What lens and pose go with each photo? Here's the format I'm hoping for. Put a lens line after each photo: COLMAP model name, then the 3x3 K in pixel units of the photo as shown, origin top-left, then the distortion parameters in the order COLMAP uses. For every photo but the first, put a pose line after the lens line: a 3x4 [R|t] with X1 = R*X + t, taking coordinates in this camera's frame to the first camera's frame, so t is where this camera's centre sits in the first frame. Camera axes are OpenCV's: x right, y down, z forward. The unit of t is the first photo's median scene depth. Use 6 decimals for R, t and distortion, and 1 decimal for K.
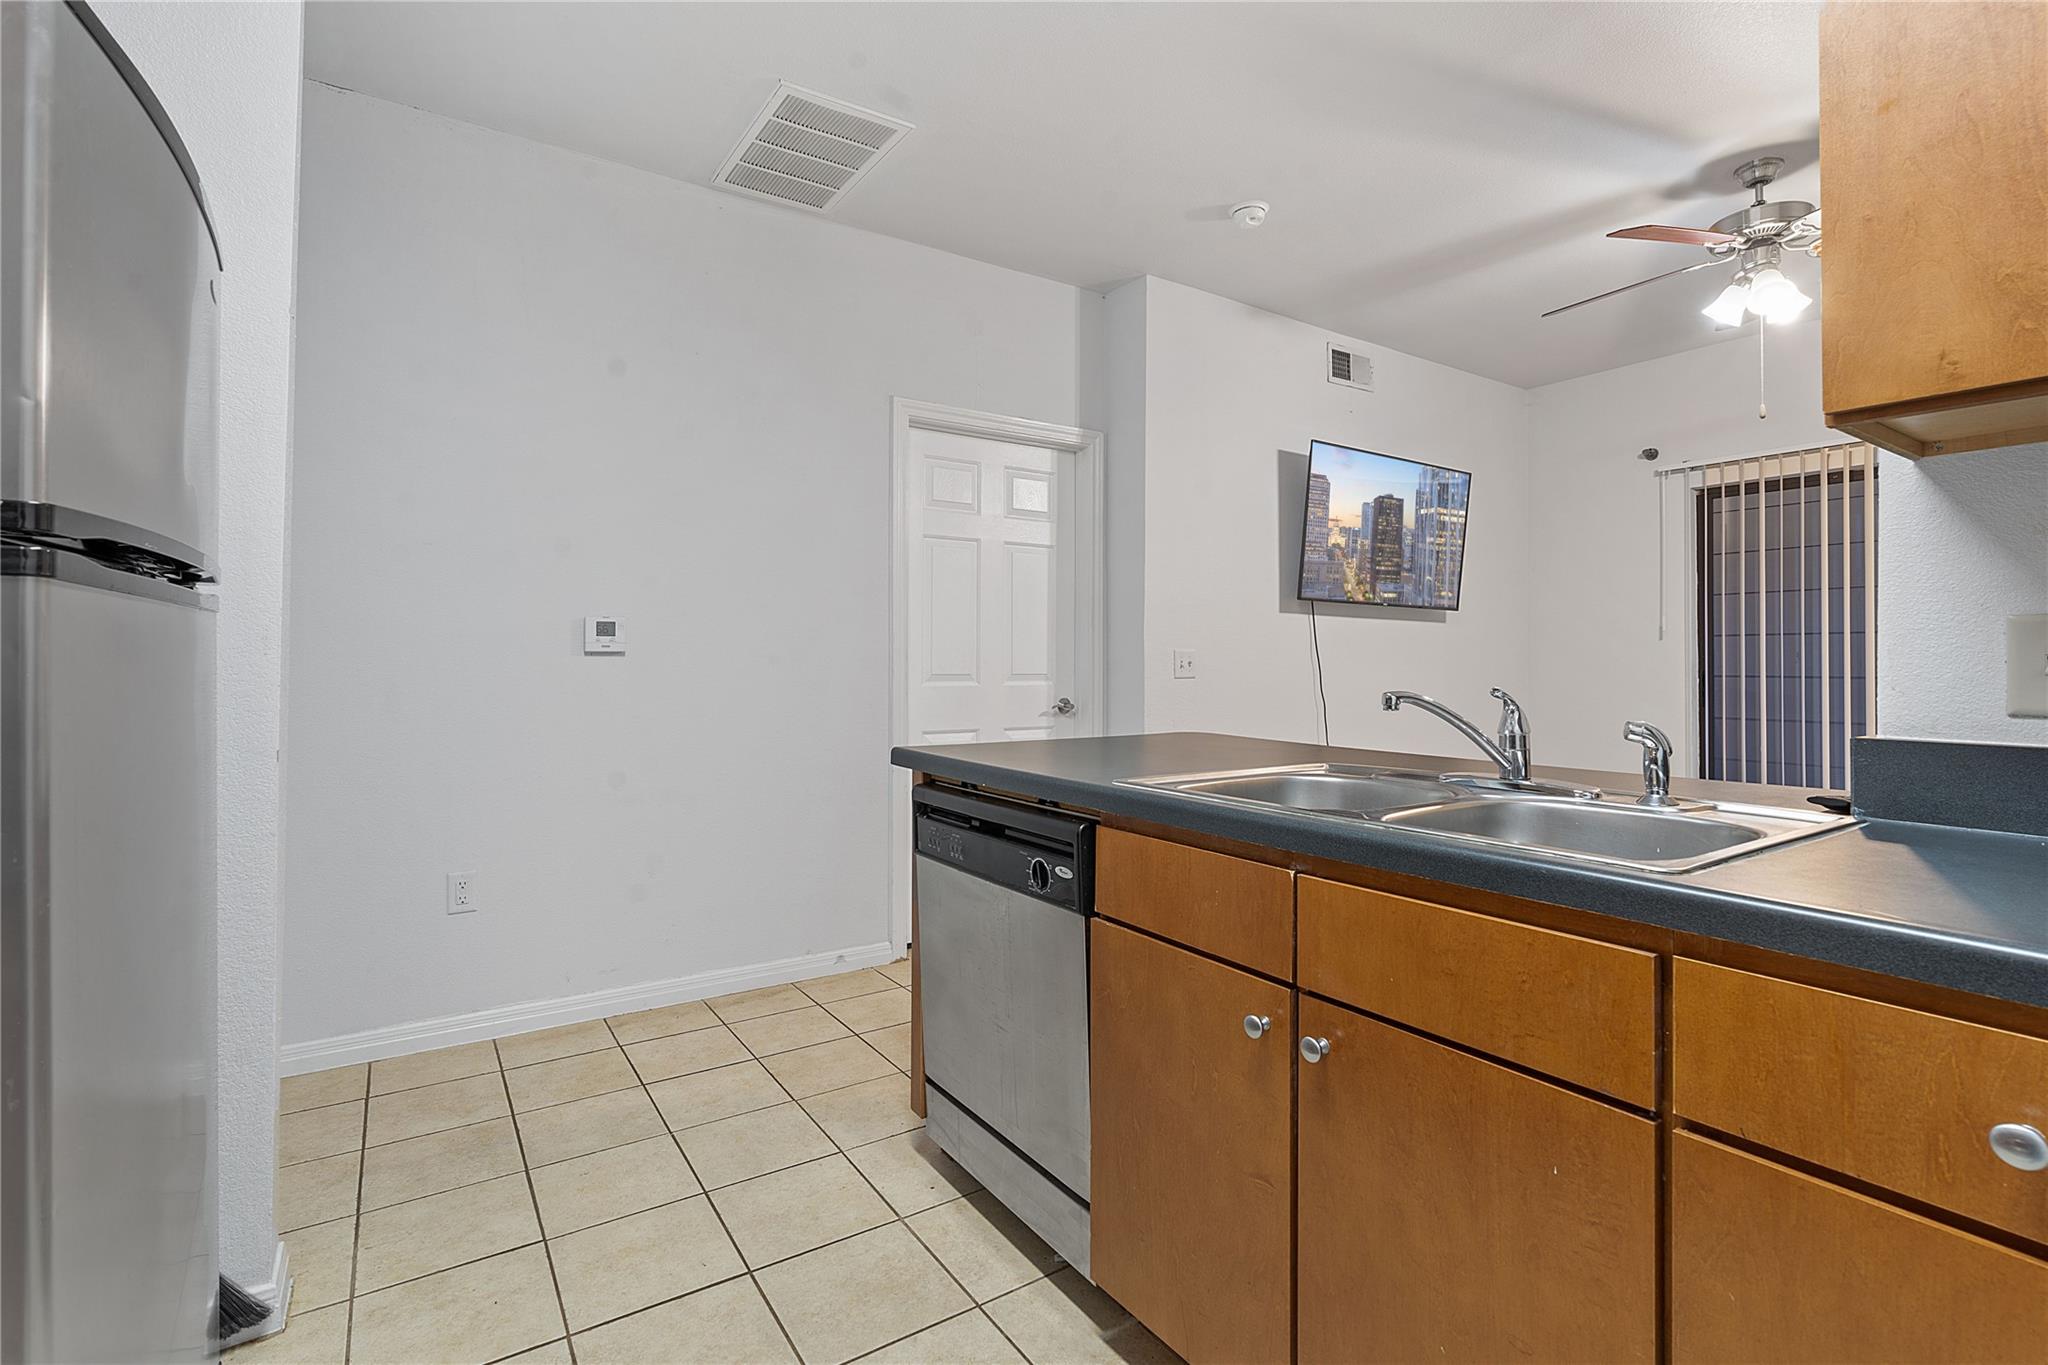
lens RADIAL K [[945.2, 0, 1028.3], [0, 945.2, 650.7], [0, 0, 1]] dist [-0.011388, 0.000042]
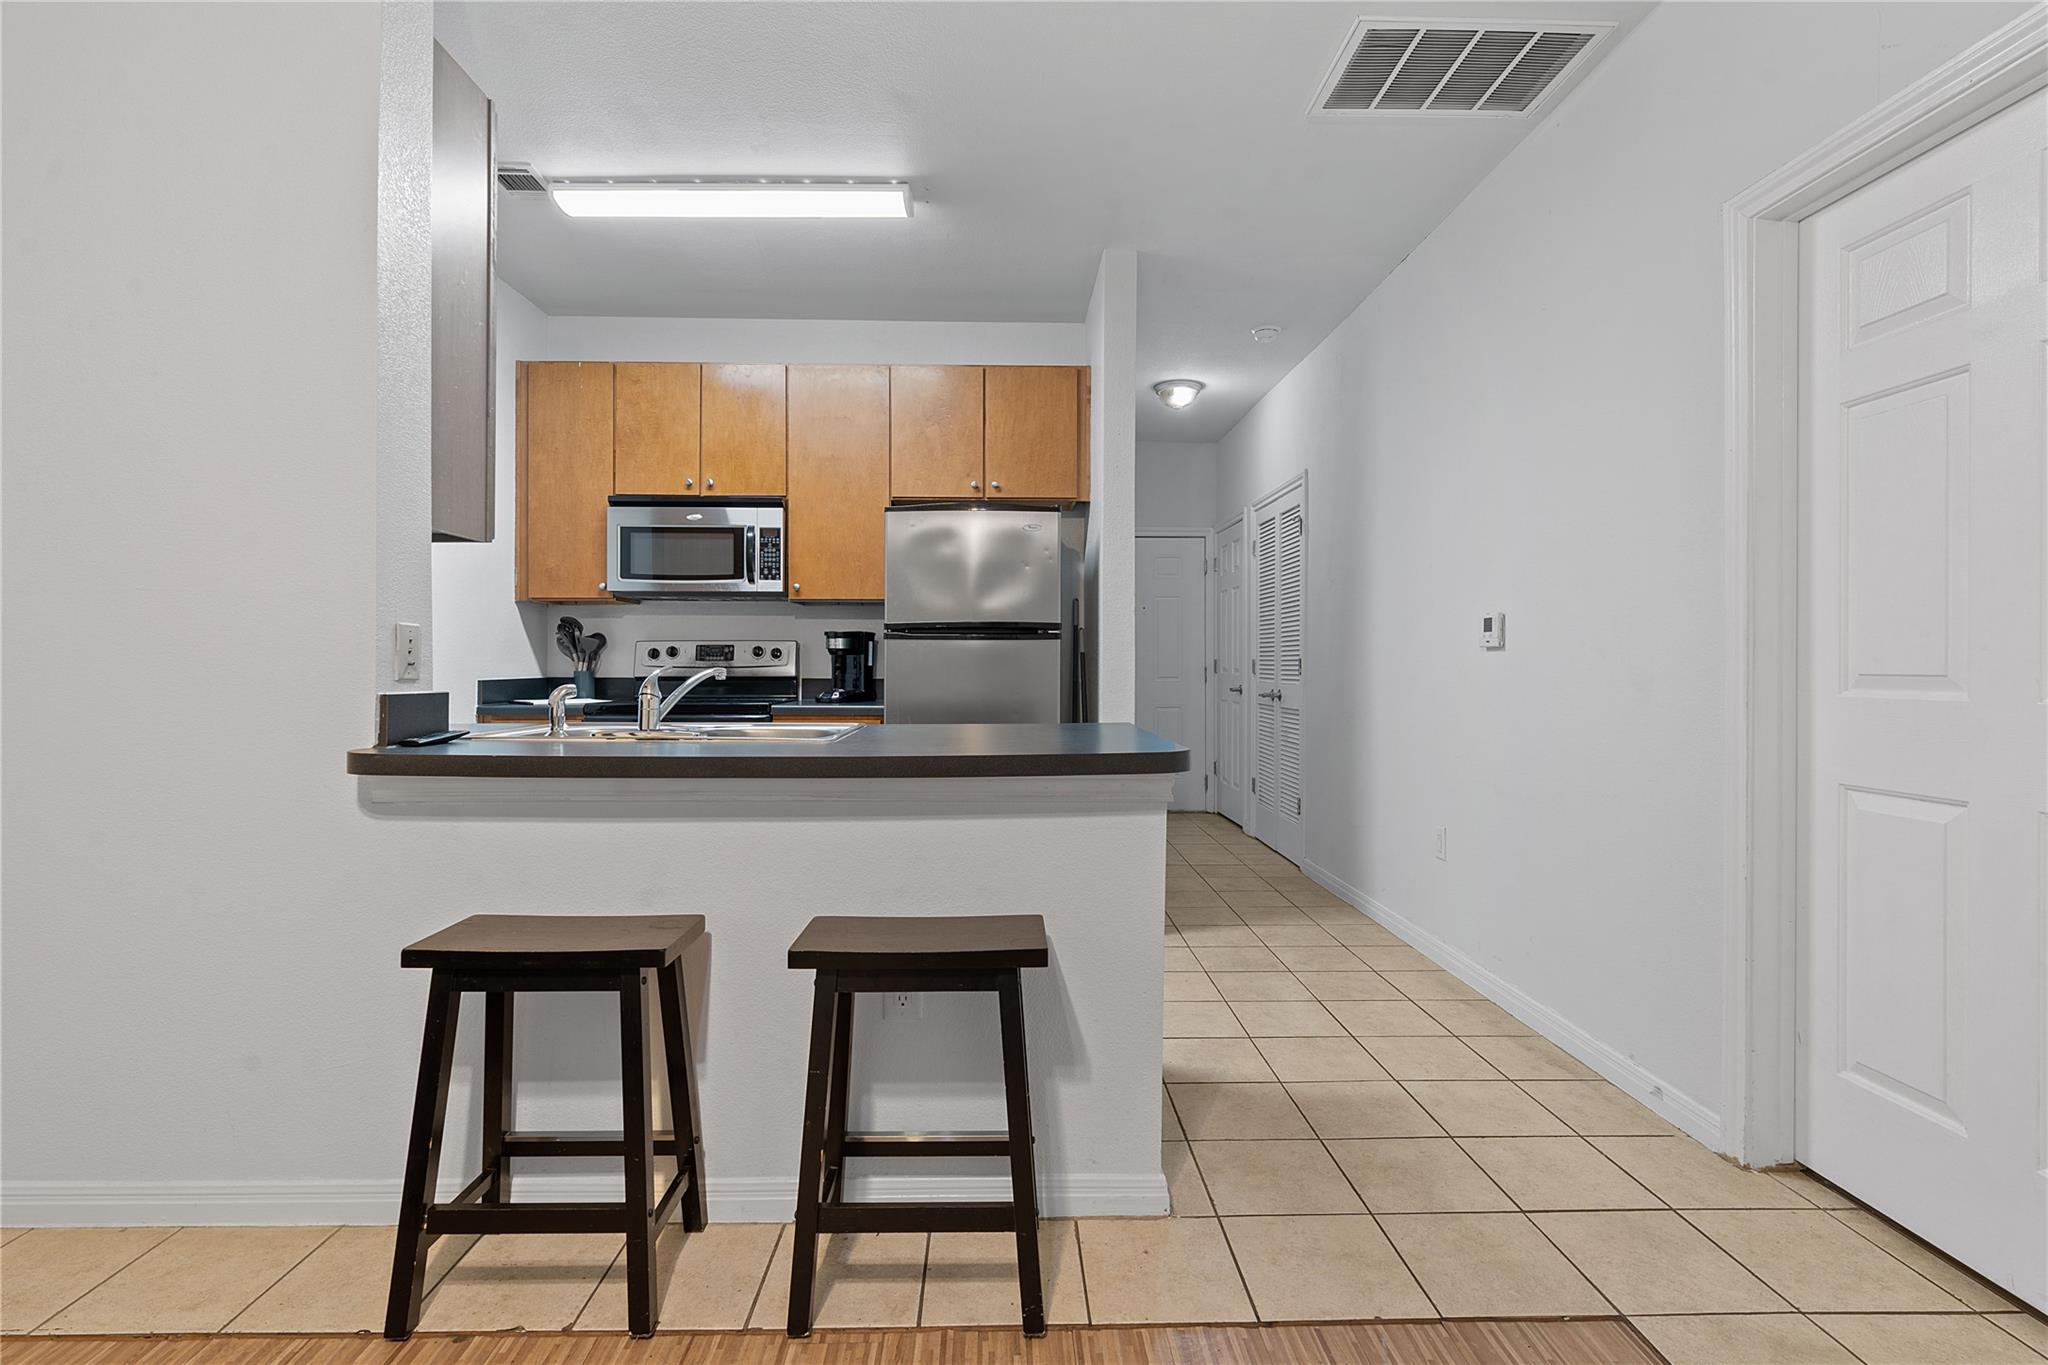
lens RADIAL K [[962.9, 0, 1024.0], [0, 962.9, 664.5], [0, 0, 1]] dist [-0.011012, 0.000740]
pose [[-0.535903, -0.006030, -0.844258, 0.499432], [0.003910, 0.999946, -0.009625, 0.020505], [0.844270, -0.008459, -0.535851, 0.790318]]
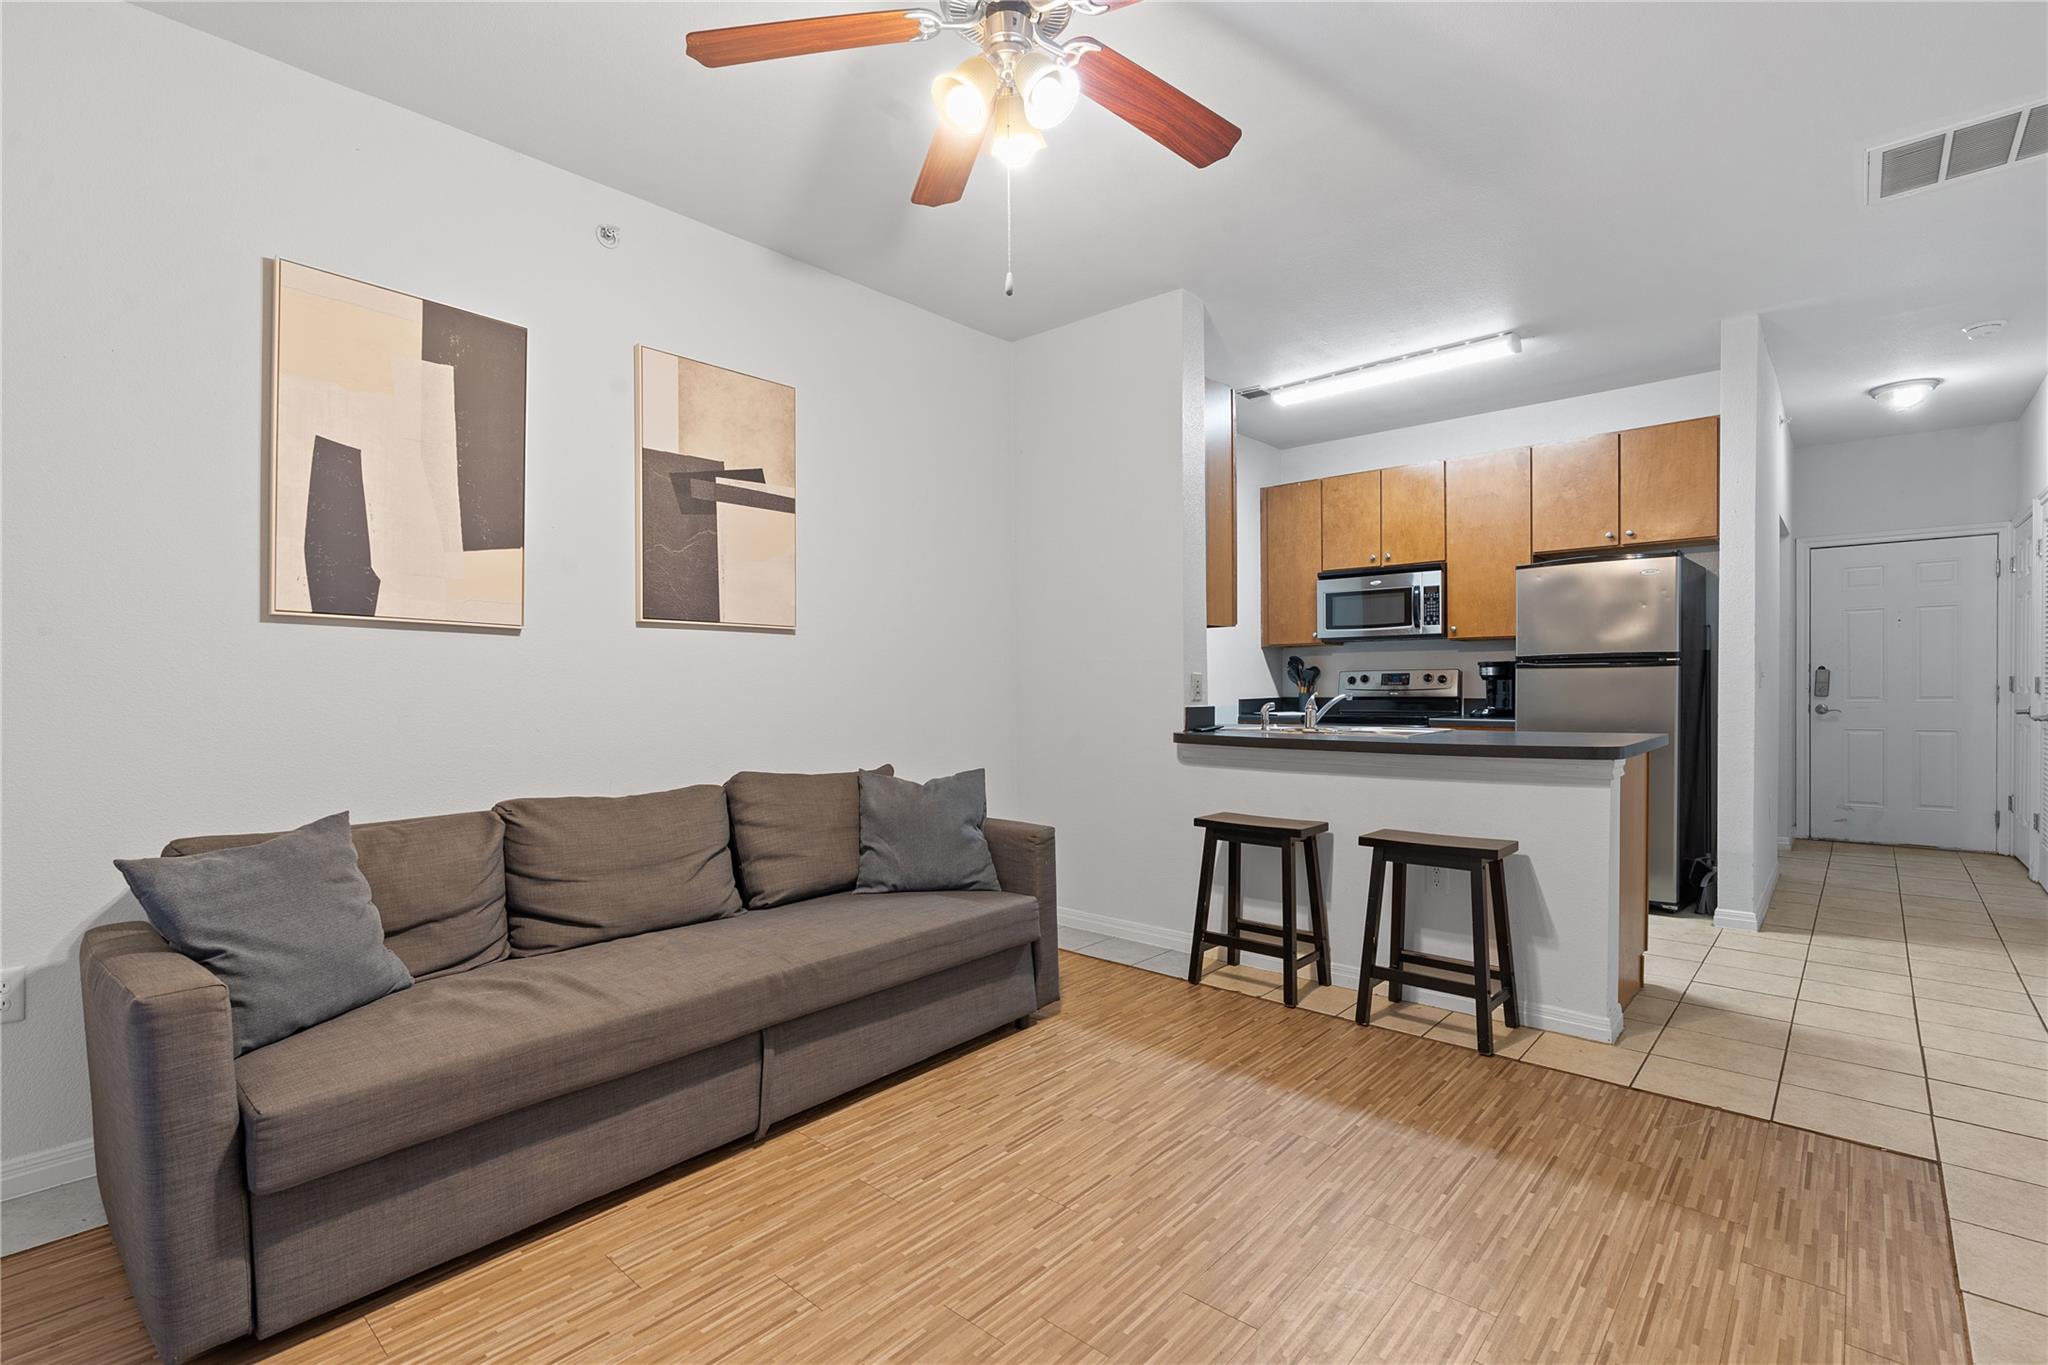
lens RADIAL K [[934.7, 0, 1027.9], [0, 934.7, 701.5], [0, 0, 1]] dist [-0.004580, 0.000970]
pose [[-0.969903, 0.007308, -0.243383, 0.658967], [0.005766, 0.999959, 0.007048, 0.016280], [0.243424, 0.005432, -0.969905, 1.154681]]
